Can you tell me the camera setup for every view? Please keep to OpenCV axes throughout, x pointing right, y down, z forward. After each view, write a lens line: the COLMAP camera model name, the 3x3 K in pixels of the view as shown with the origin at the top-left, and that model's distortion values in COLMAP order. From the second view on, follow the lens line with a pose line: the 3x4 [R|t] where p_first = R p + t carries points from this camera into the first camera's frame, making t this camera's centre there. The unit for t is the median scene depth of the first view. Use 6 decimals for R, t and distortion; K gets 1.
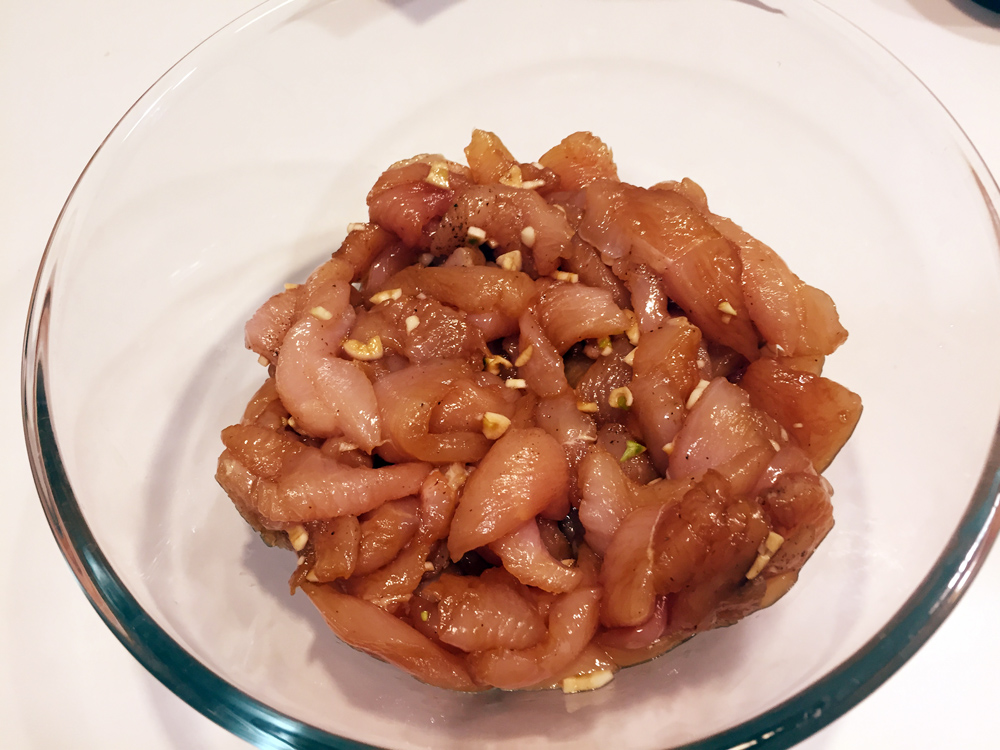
lens RADIAL K [[842.2, 0, 499.3], [0, 842.2, 377.6], [0, 0, 1]] dist [0.049228, 0.003193]
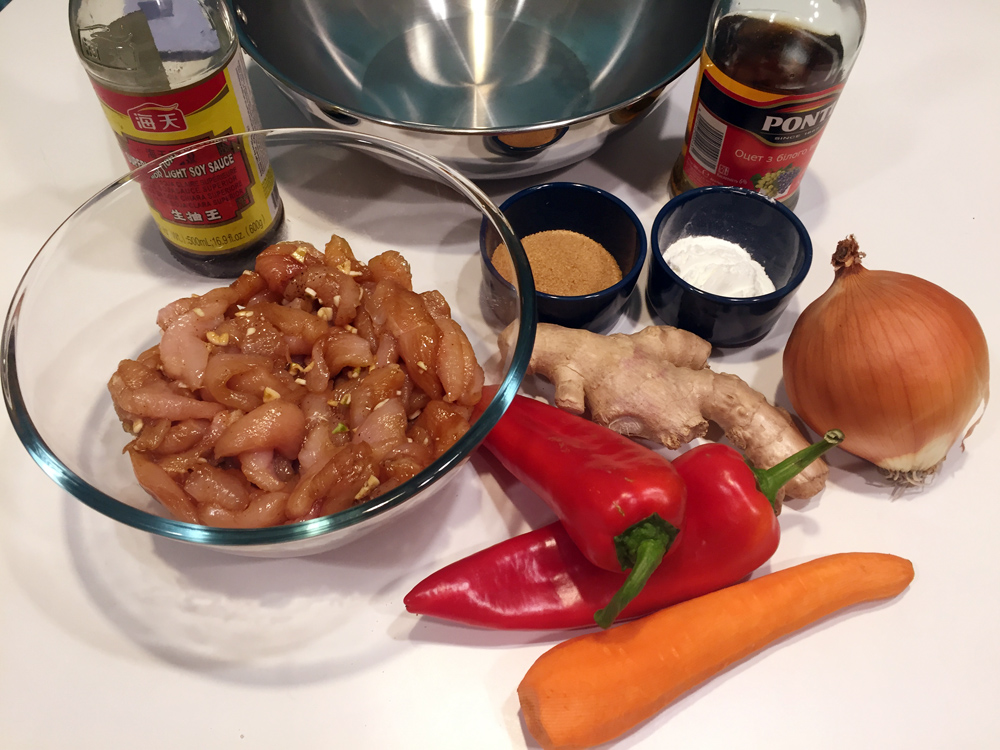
lens RADIAL K [[842.2, 0, 501.2], [0, 842.2, 373.2], [0, 0, 1]] dist [0.049228, 0.003193]
pose [[0.967082, 0.243420, -0.074155, 0.537324], [-0.251103, 0.960097, -0.123132, 0.100239], [0.041223, 0.137699, 0.989616, -0.660025]]
